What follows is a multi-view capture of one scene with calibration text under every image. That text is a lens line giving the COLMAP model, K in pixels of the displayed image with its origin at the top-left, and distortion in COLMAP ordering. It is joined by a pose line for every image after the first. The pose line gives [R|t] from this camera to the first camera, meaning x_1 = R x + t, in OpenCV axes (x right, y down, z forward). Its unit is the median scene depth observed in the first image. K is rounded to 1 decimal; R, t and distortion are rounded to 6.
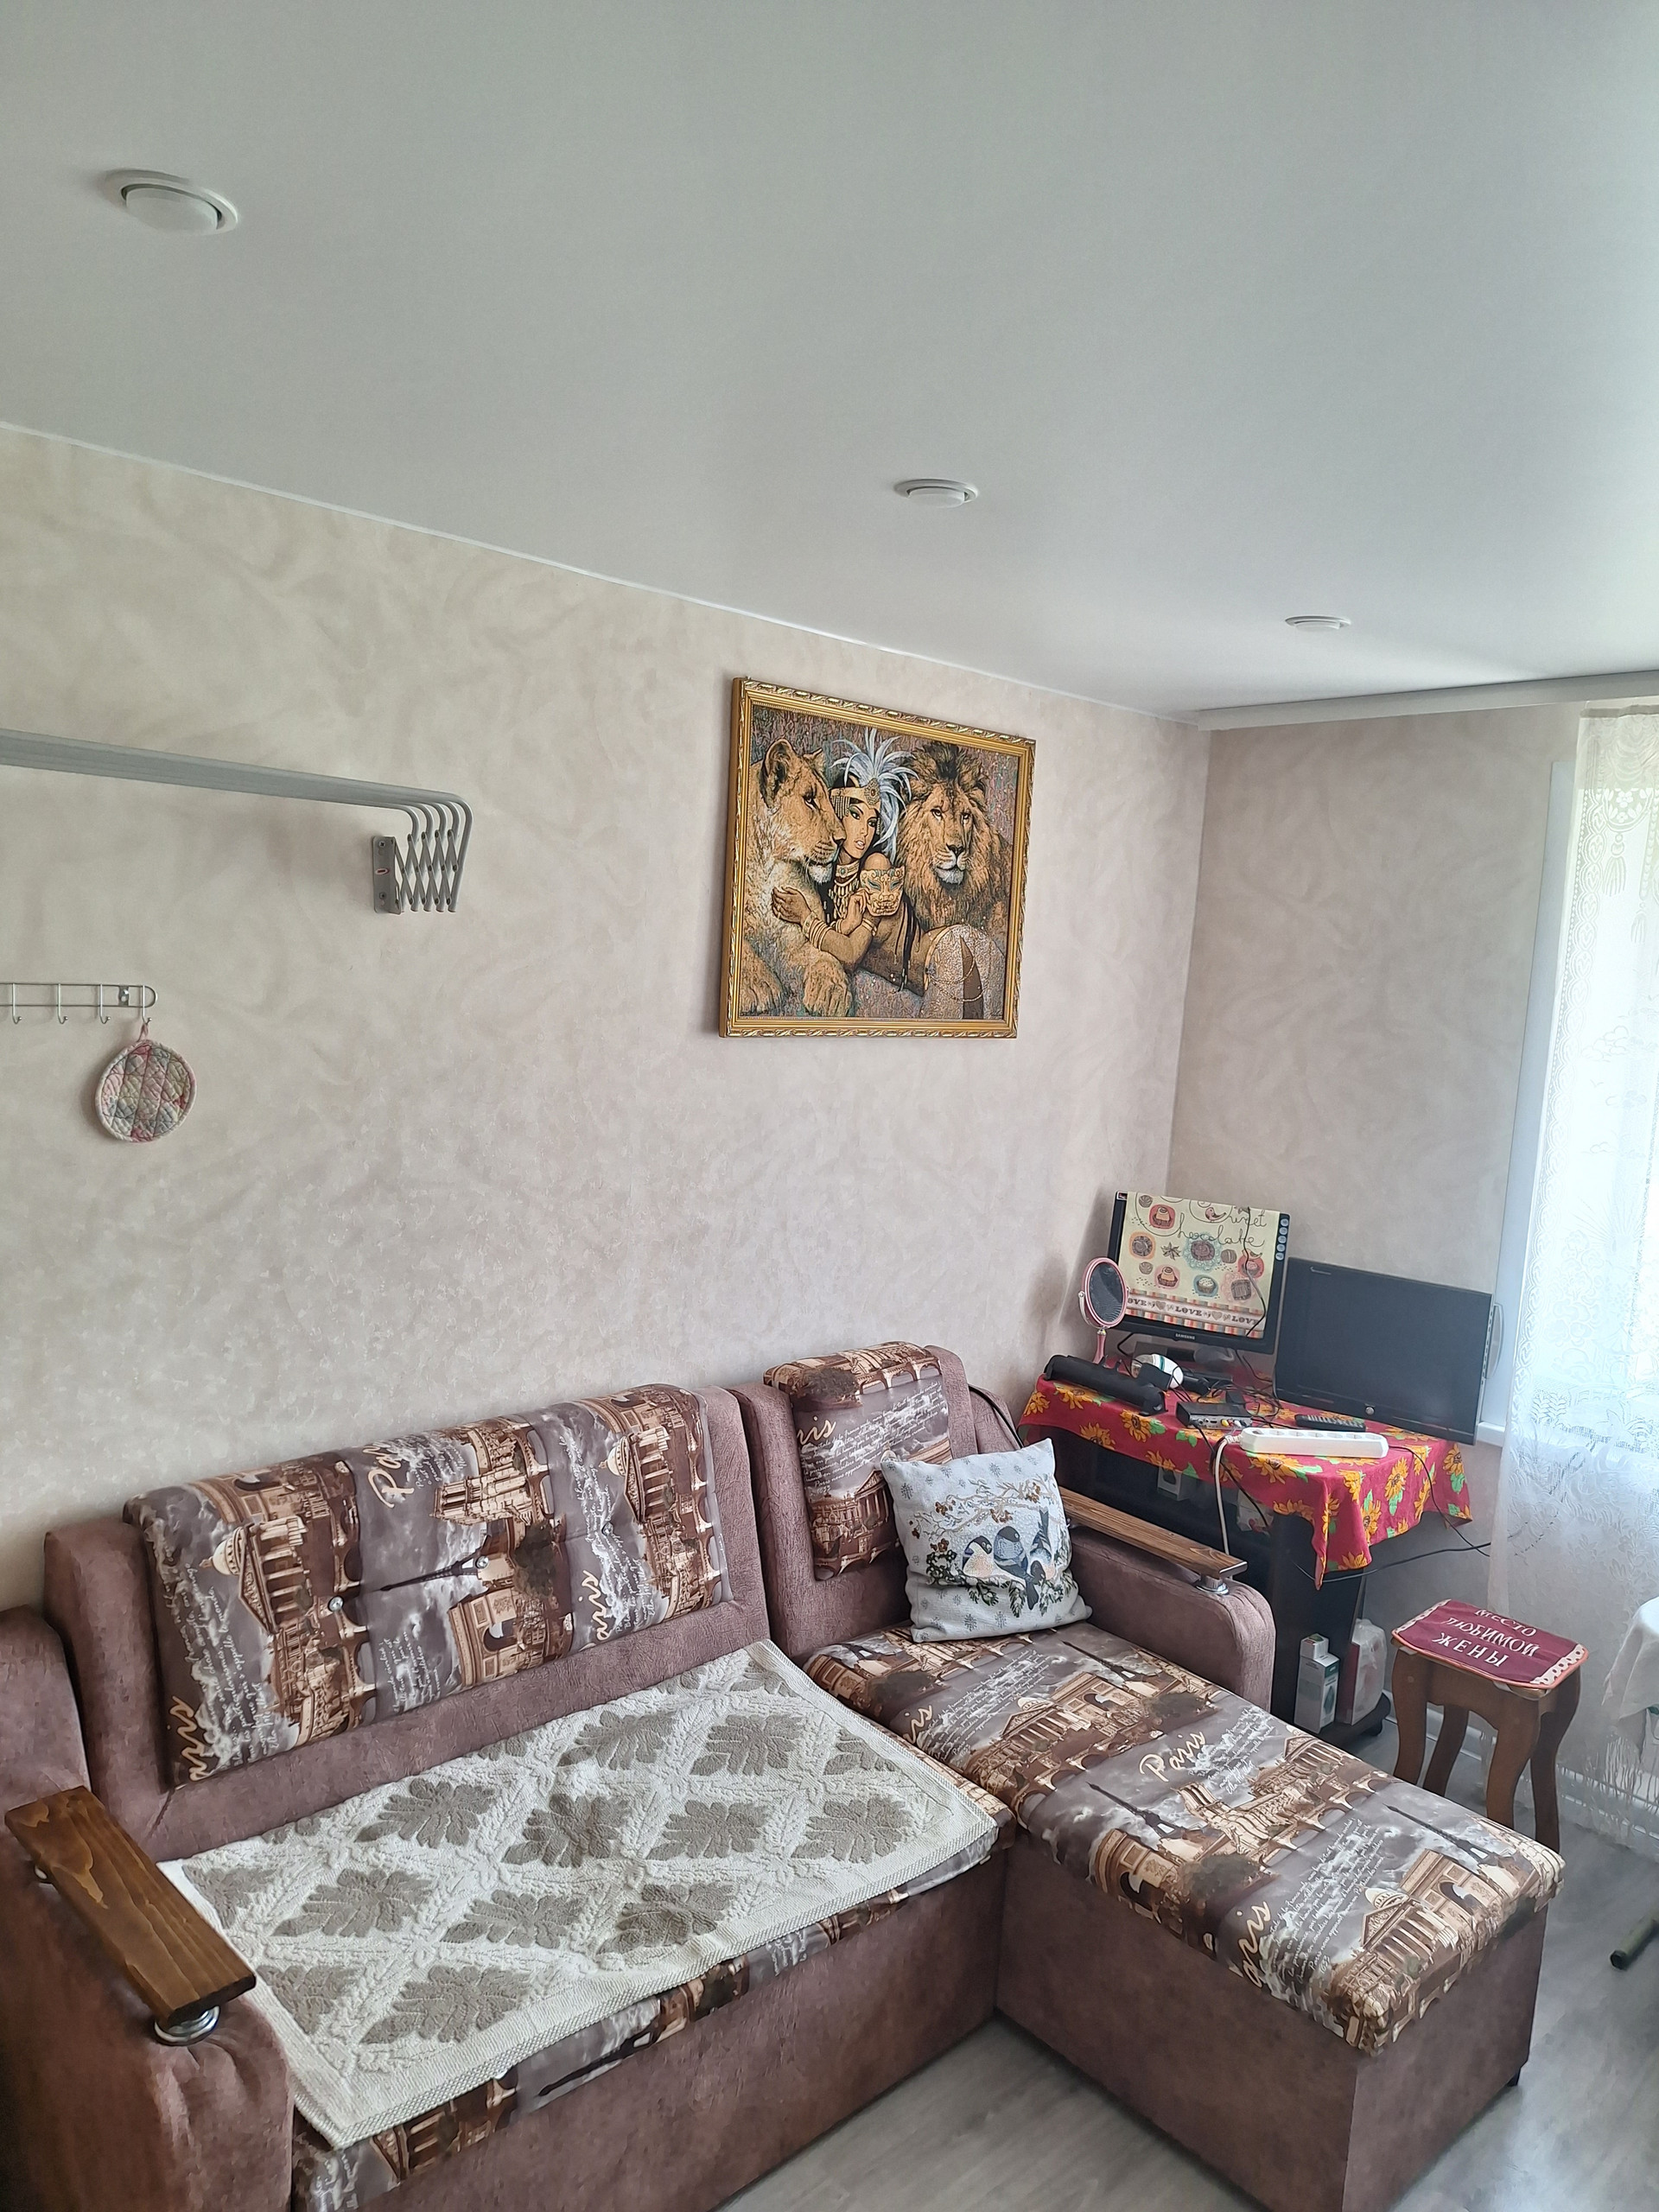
lens RADIAL K [[1500.3, 0, 835.8], [0, 1500.3, 1106.4], [0, 0, 1]] dist [0.042345, -0.095817]
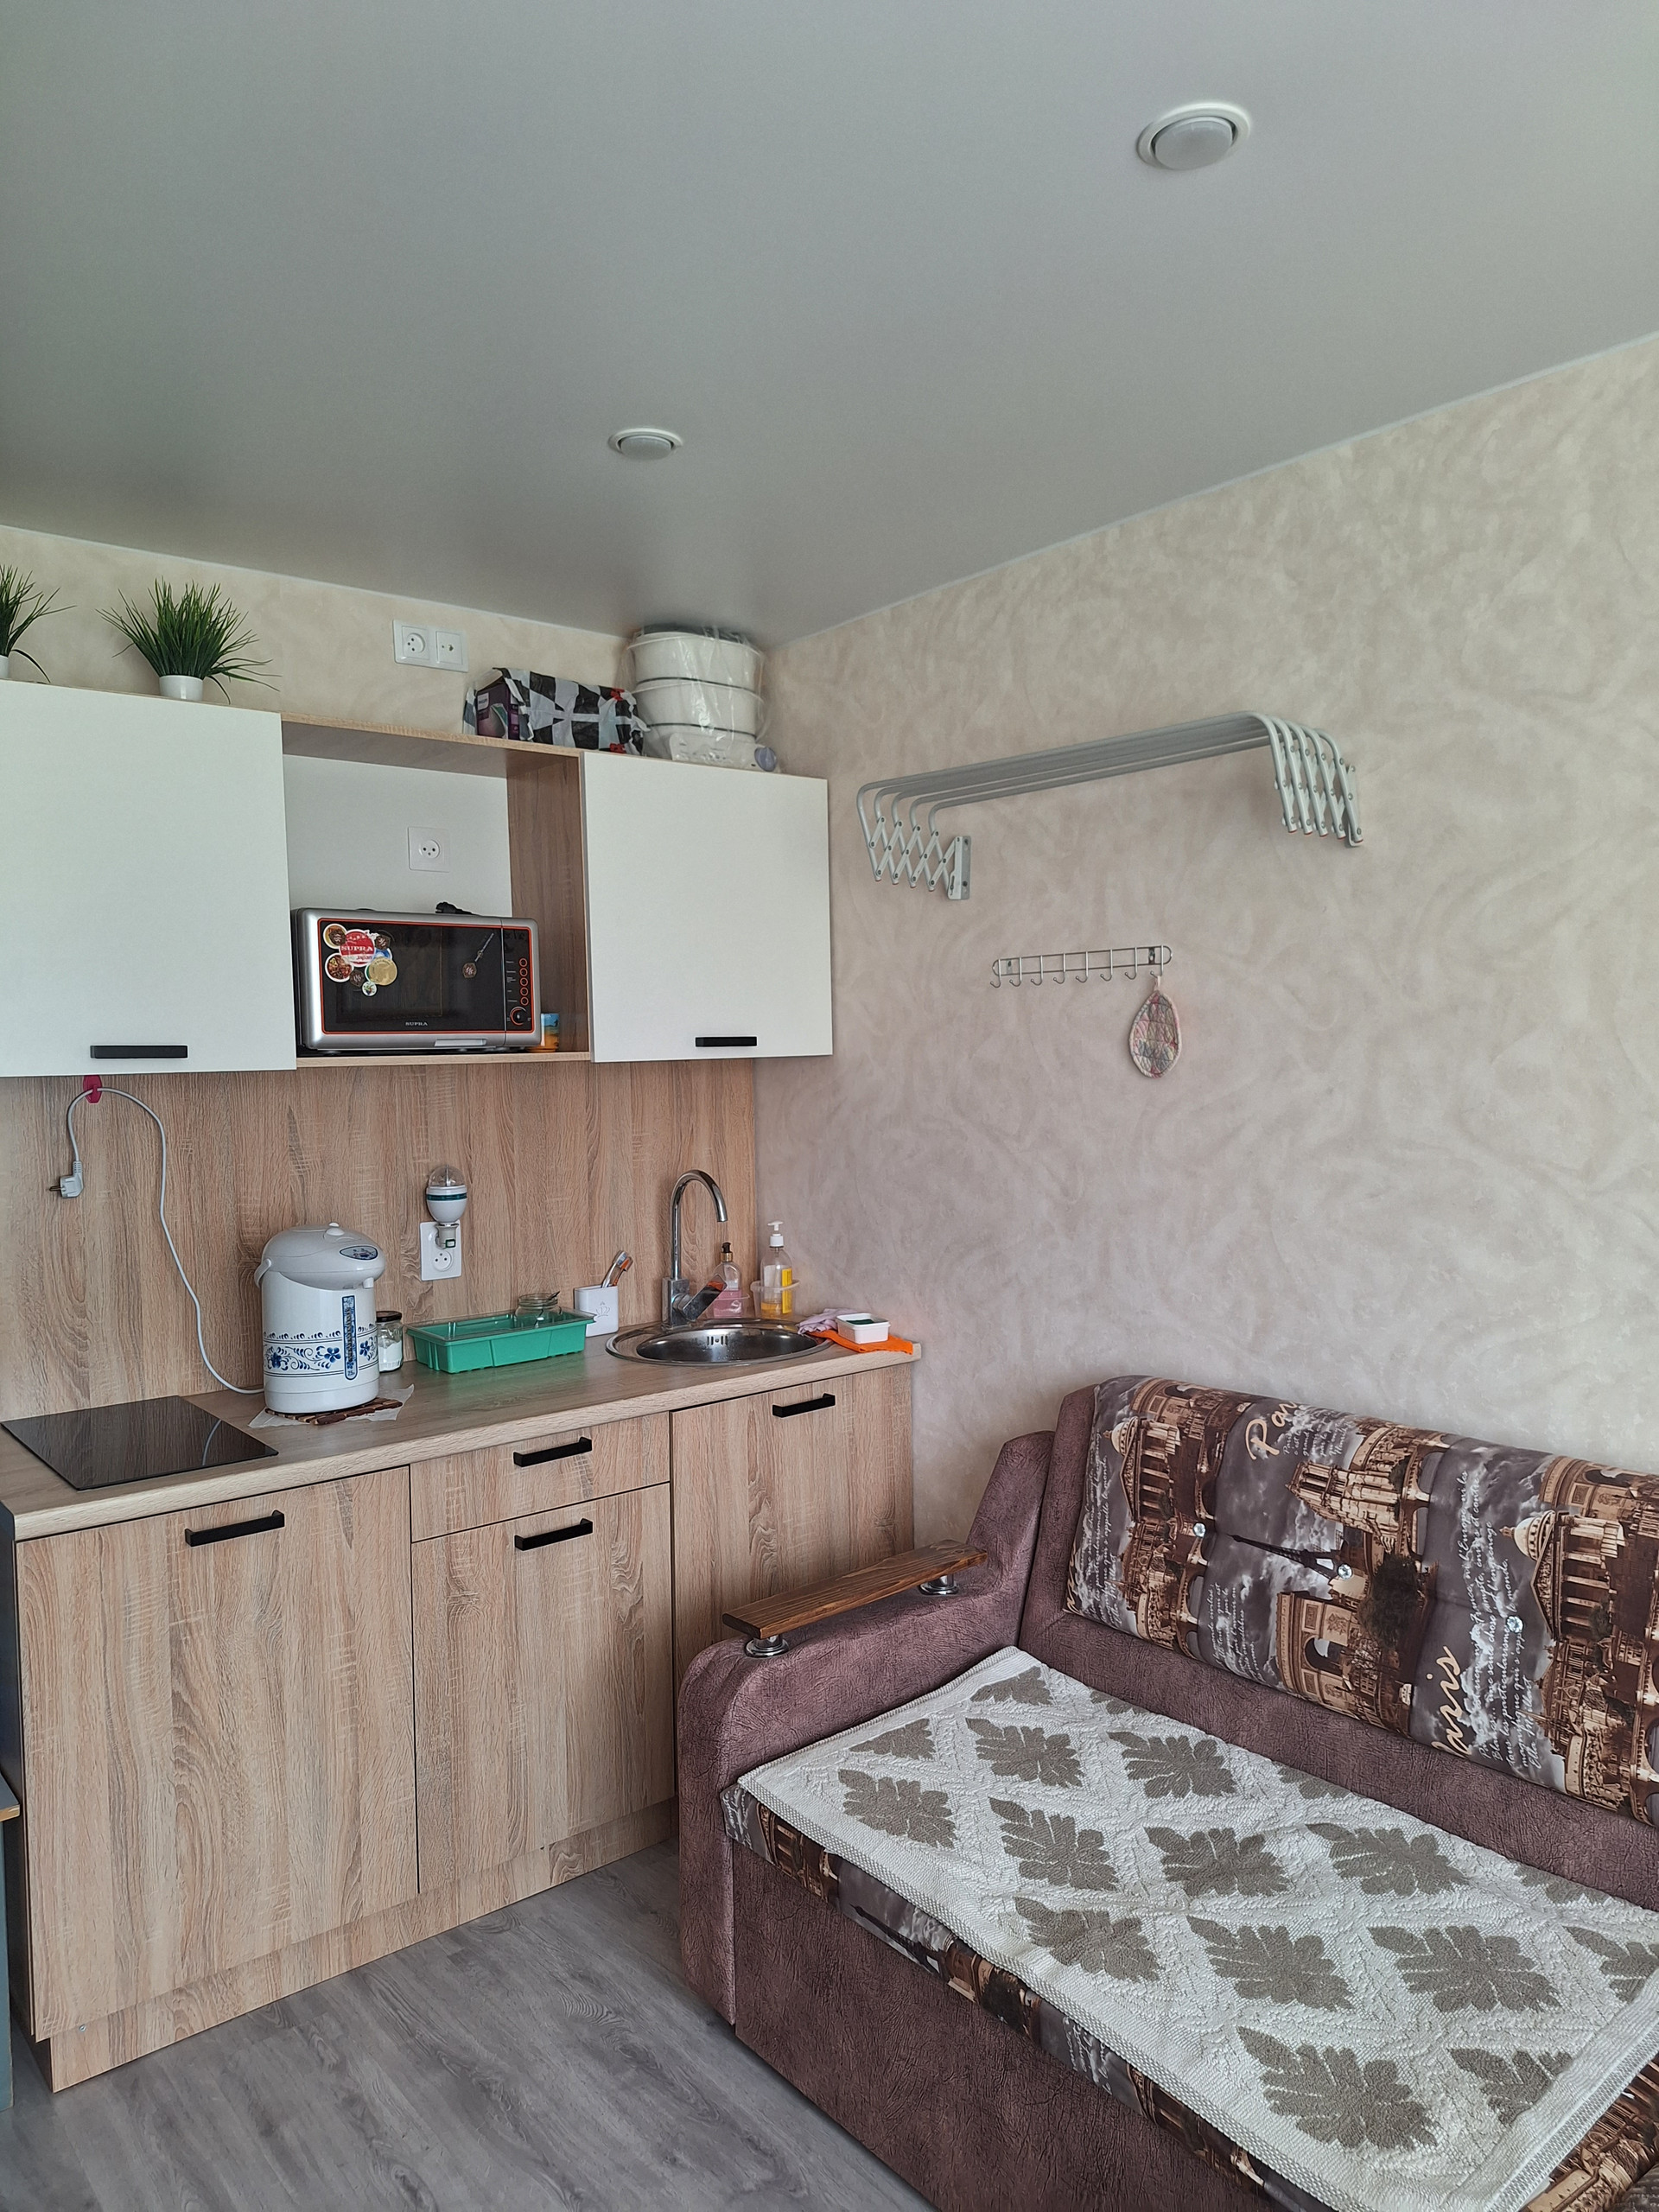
lens RADIAL K [[1500.3, 0, 835.8], [0, 1500.3, 1106.4], [0, 0, 1]] dist [0.042345, -0.095817]
pose [[-0.078924, -0.005629, -0.996865, 0.678743], [-0.090151, 0.995927, 0.001514, 0.062021], [0.992796, 0.089988, -0.079110, 0.775376]]
